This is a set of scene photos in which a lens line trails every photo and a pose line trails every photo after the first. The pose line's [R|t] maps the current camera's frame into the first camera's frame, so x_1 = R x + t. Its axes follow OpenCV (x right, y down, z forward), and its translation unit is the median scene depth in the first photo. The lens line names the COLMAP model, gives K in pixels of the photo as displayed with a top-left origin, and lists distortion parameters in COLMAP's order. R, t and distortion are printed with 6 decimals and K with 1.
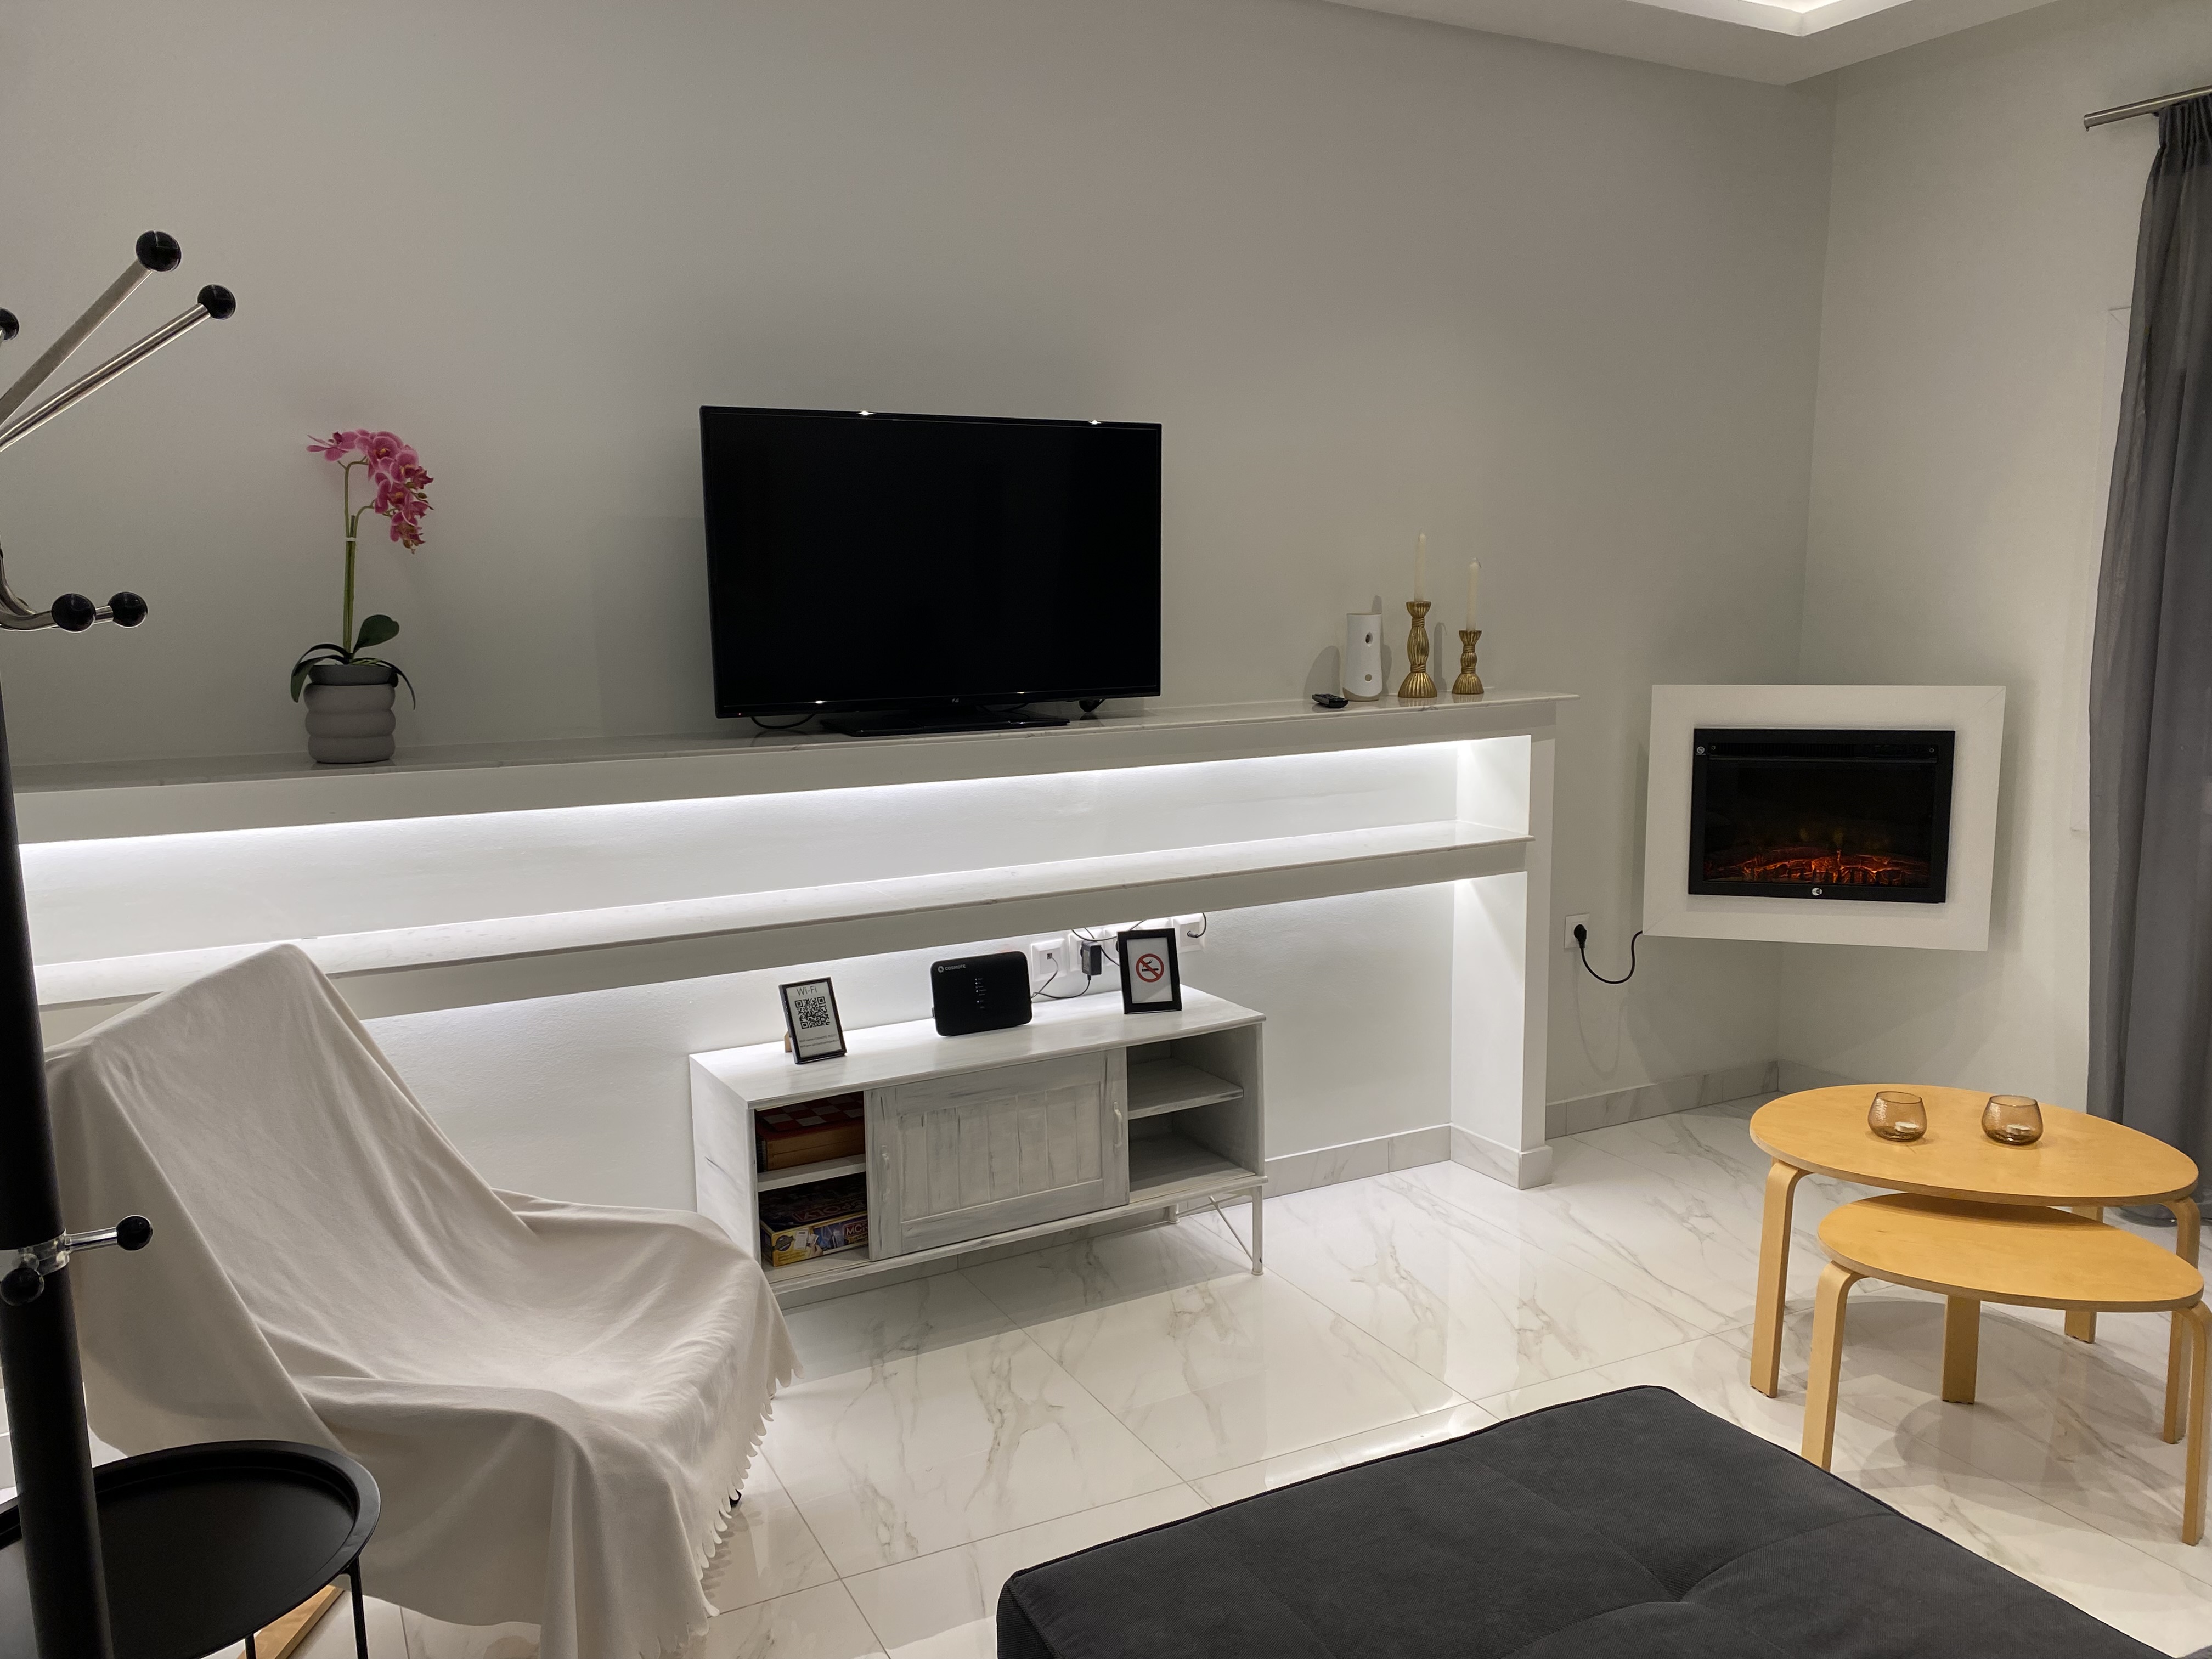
lens RADIAL K [[1691.5, 0, 1106.0], [0, 1691.5, 829.5], [0, 0, 1]] dist [0.157468, -0.265243]
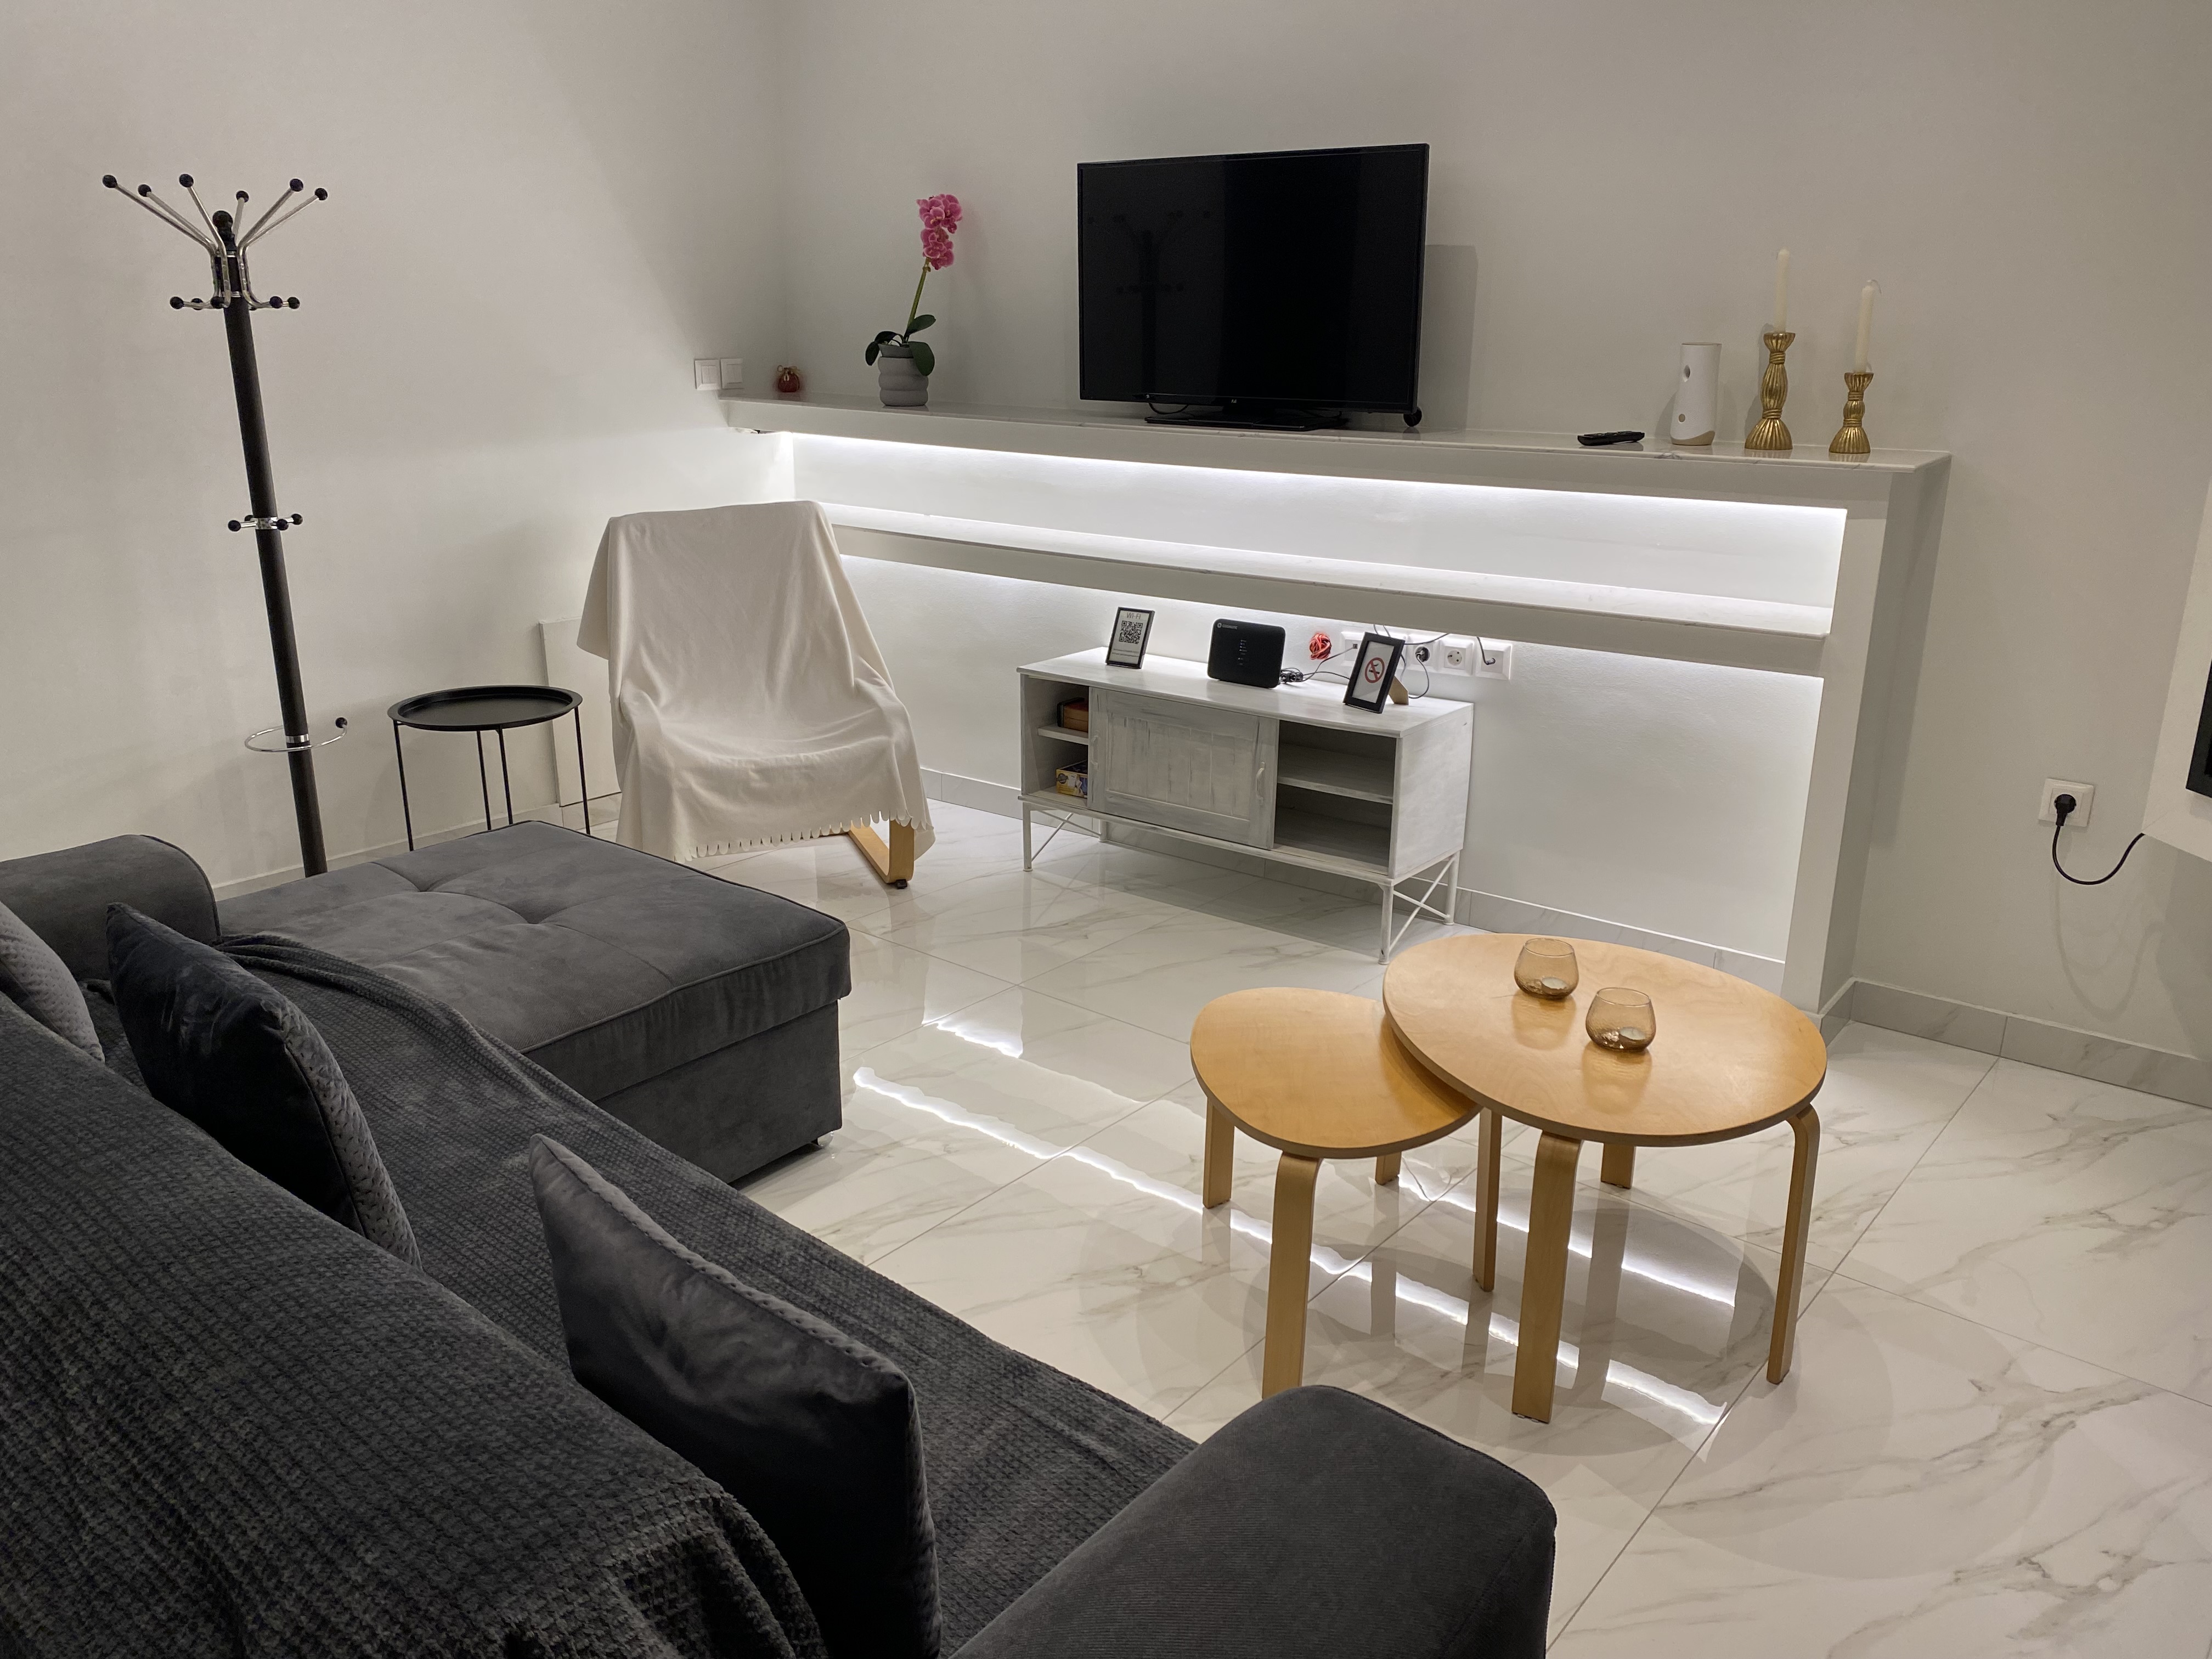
lens RADIAL K [[1681.2, 0, 1106.0], [0, 1681.2, 829.5], [0, 0, 1]] dist [0.084194, -0.126919]
pose [[0.393963, 0.291717, -0.871604, 0.988809], [-0.141920, 0.956231, 0.255894, -0.077881], [0.908103, 0.022885, 0.418120, 0.409016]]
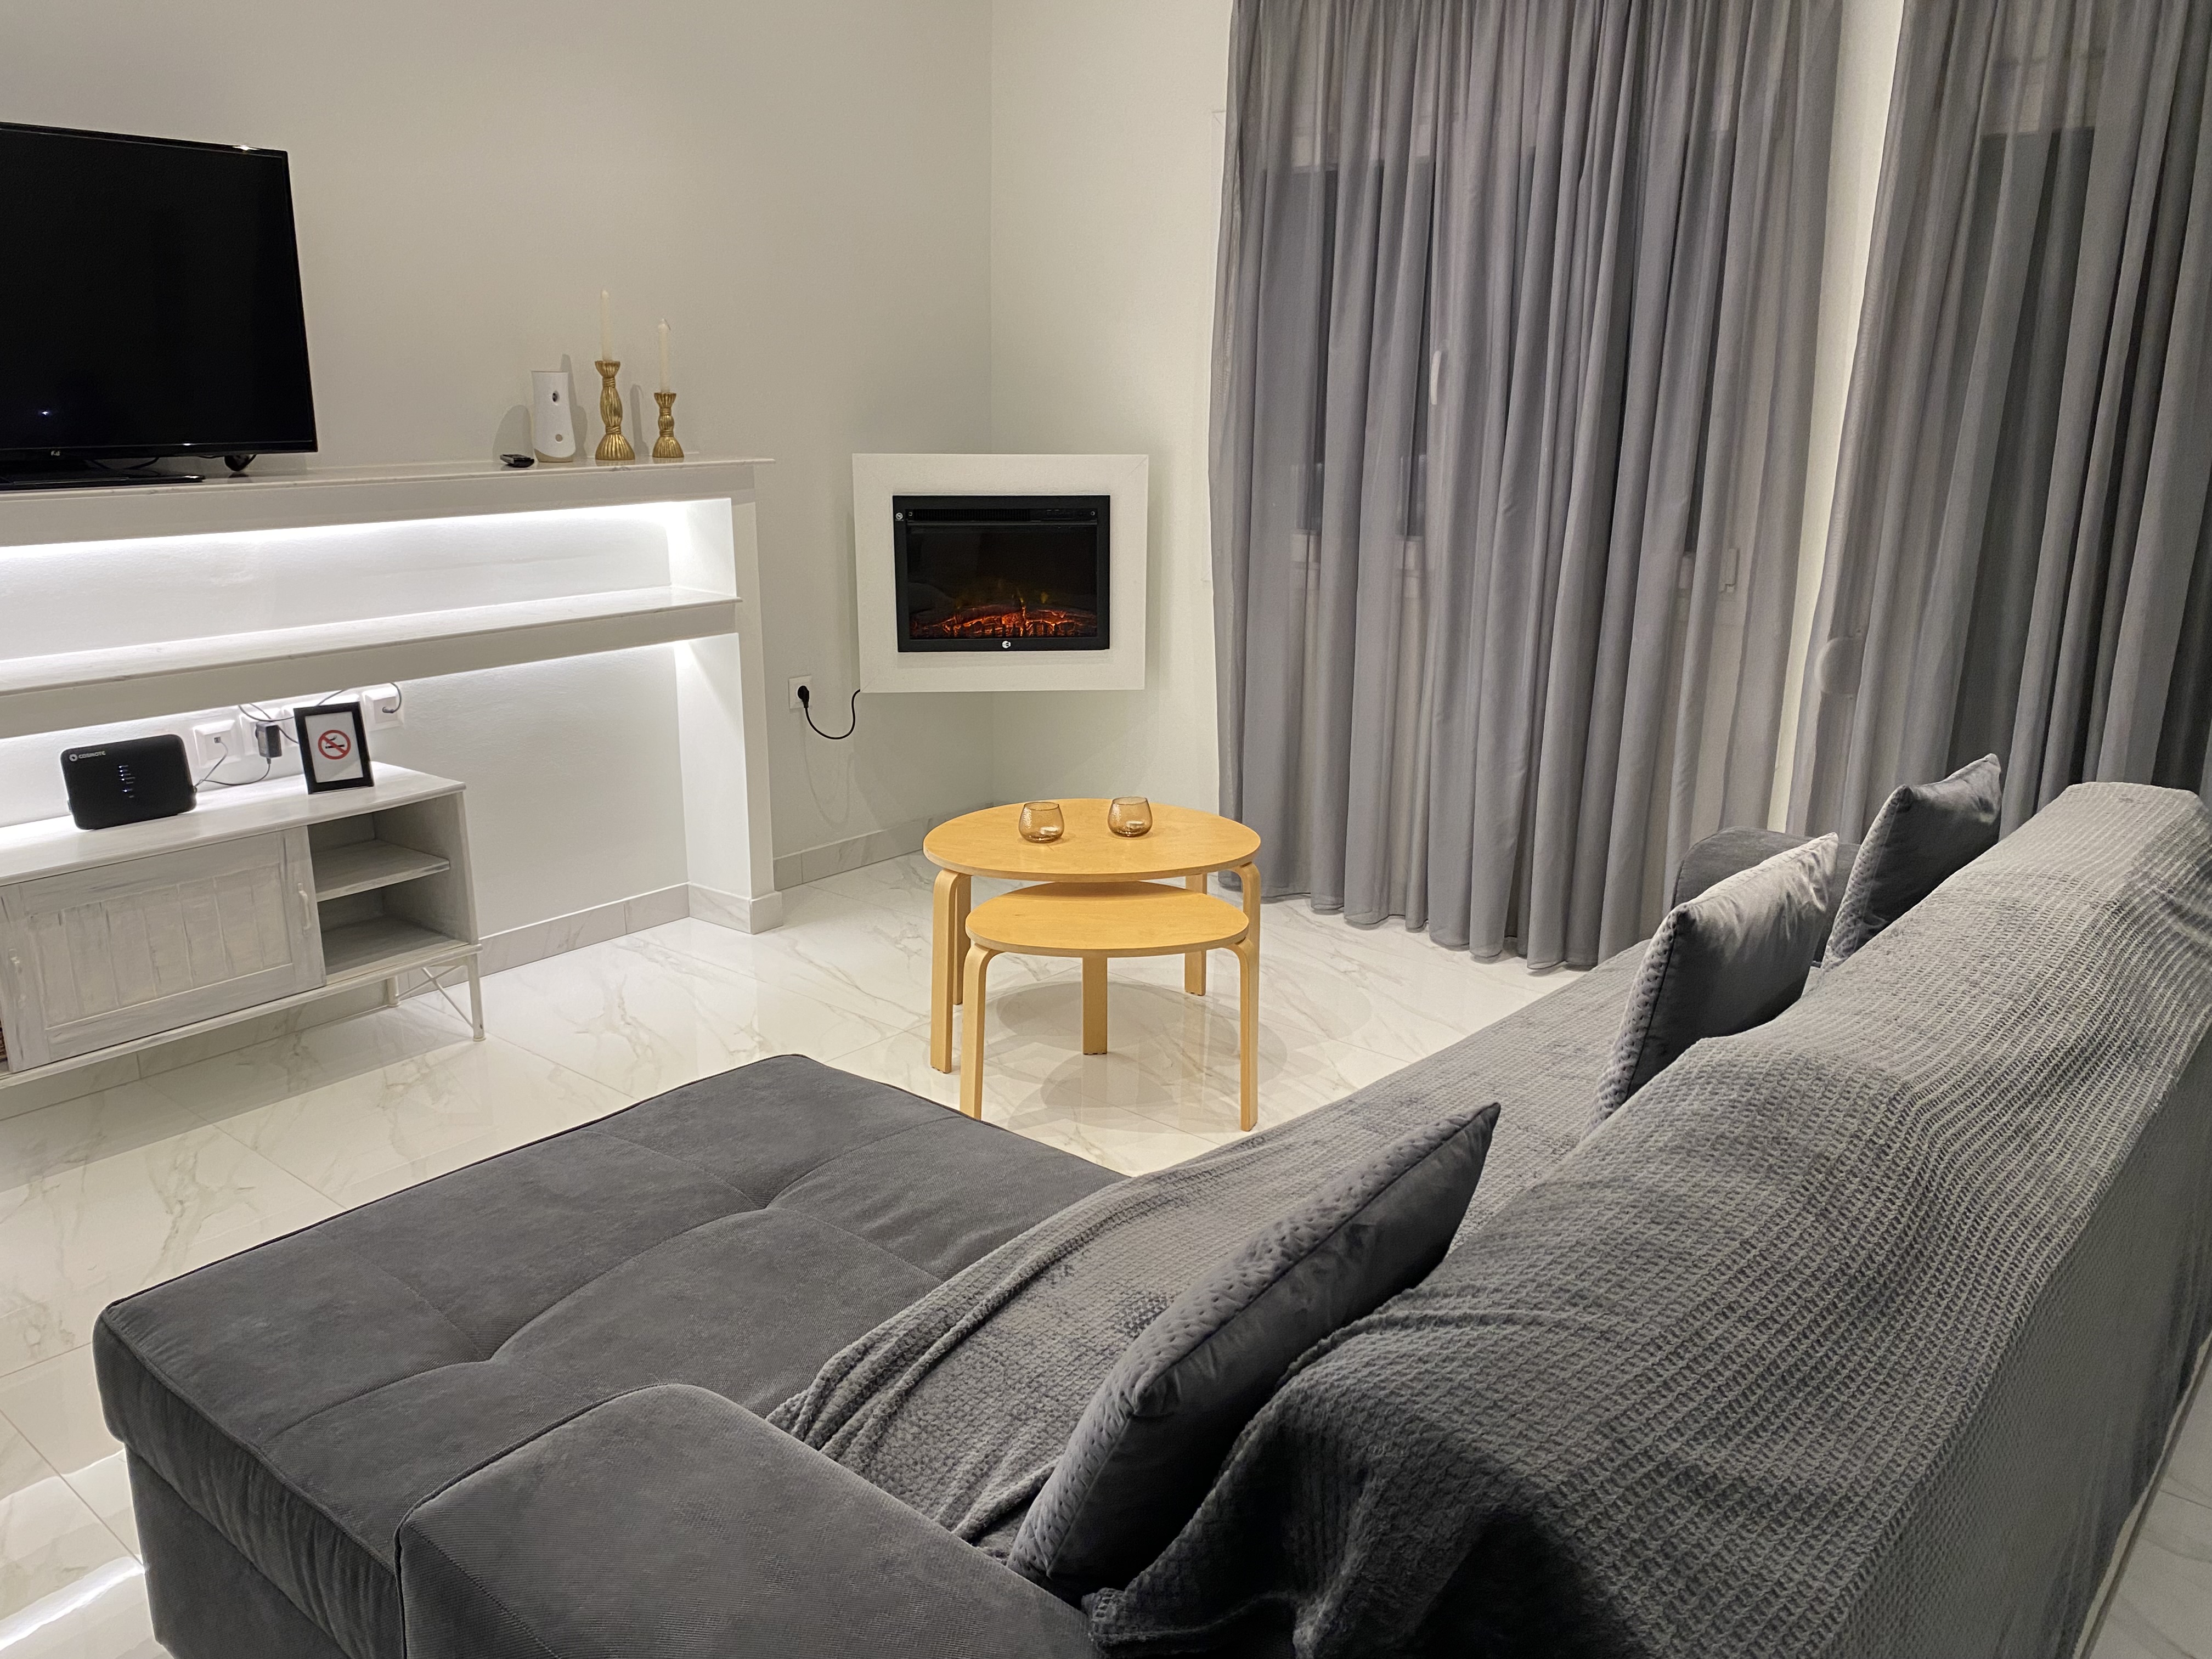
lens RADIAL K [[1681.2, 0, 1106.0], [0, 1681.2, 829.5], [0, 0, 1]] dist [0.084194, -0.126919]
pose [[0.923646, -0.082786, 0.374199, 0.068235], [0.039741, 0.991816, 0.121332, 0.032207], [-0.381181, -0.097197, 0.919377, -0.049290]]
